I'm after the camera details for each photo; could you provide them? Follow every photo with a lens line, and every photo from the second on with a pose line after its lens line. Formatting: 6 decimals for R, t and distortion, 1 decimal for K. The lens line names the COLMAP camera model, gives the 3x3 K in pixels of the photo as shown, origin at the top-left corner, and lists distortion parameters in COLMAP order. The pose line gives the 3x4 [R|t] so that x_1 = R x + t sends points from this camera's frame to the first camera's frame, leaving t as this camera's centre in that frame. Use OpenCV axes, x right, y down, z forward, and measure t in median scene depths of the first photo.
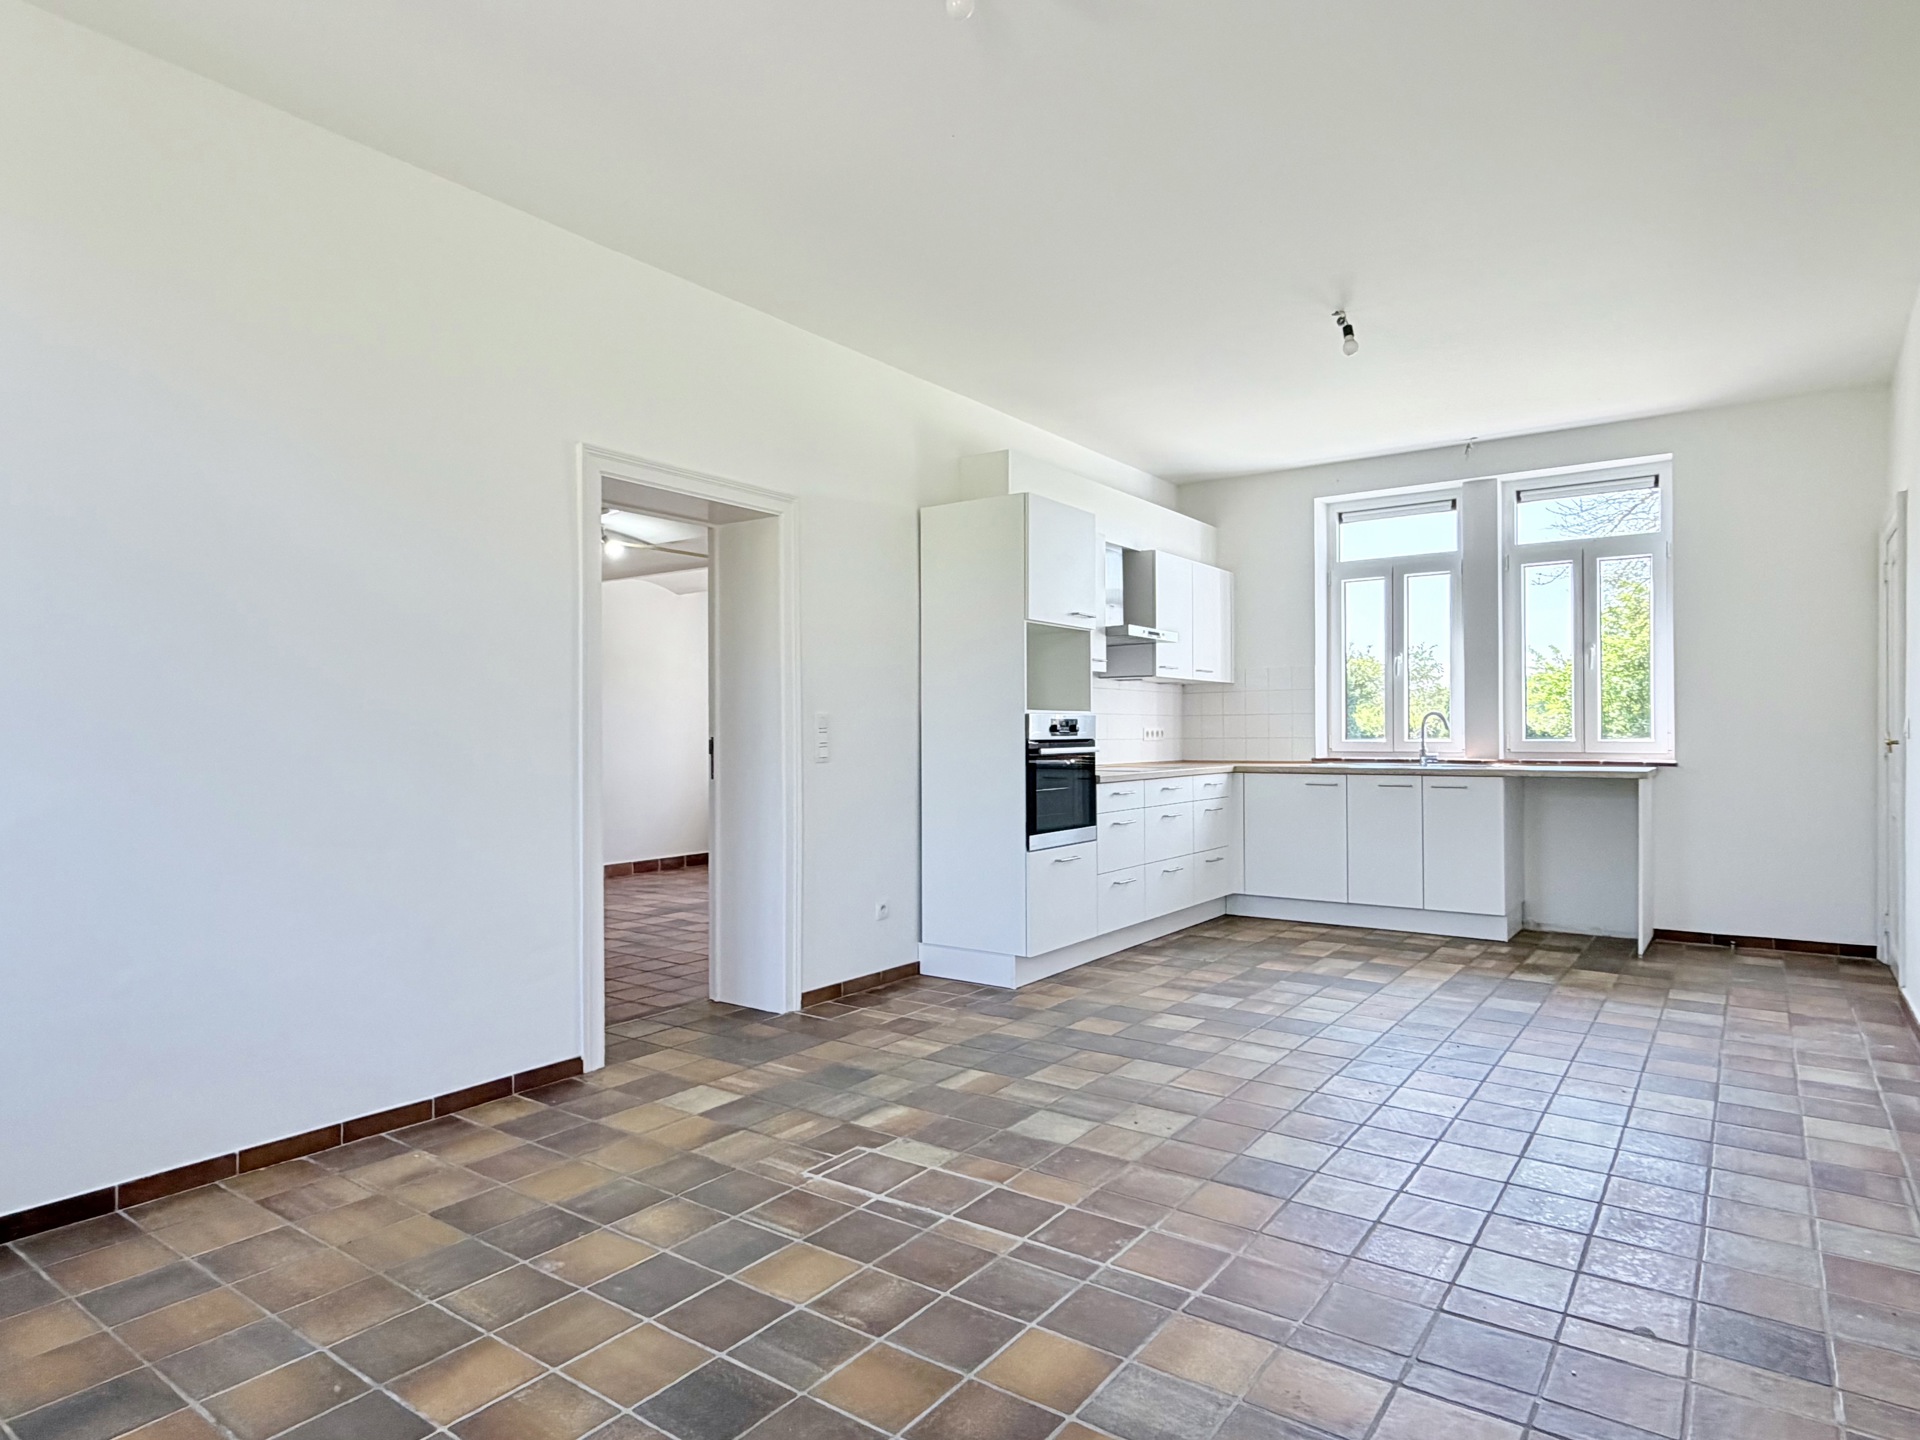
lens RADIAL K [[1102.1, 0, 960.0], [0, 1102.1, 720.0], [0, 0, 1]] dist [0.002399, -0.001046]
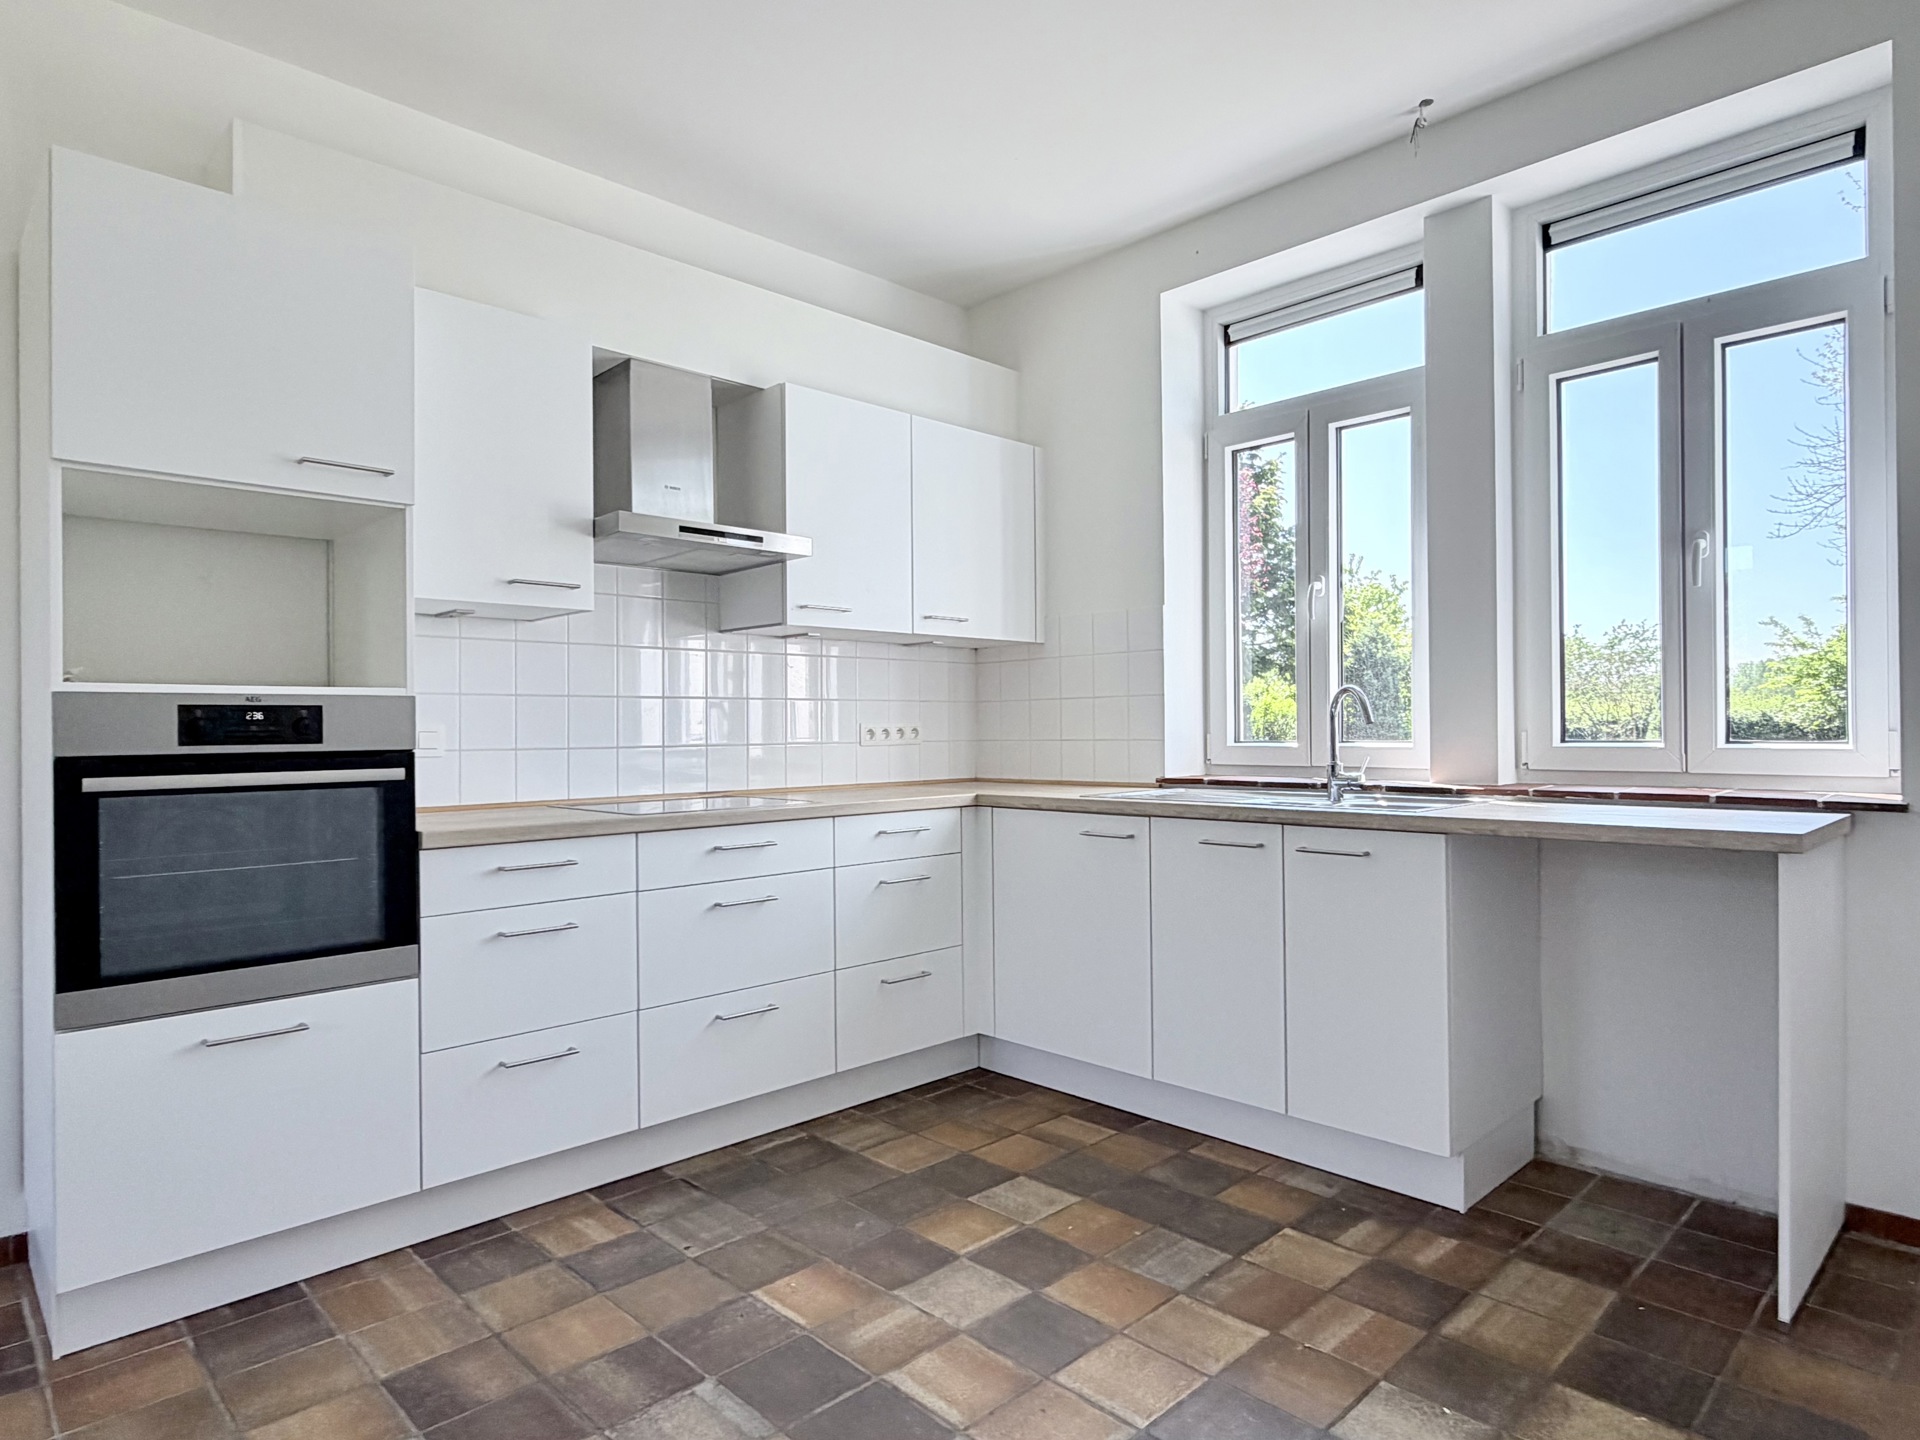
lens RADIAL K [[1102.1, 0, 960.0], [0, 1102.1, 720.0], [0, 0, 1]] dist [0.002399, -0.001046]
pose [[0.985007, -0.005966, -0.172409, 0.347619], [0.006787, 0.999968, 0.004177, 0.003790], [0.172379, -0.005285, 0.985017, 0.498365]]
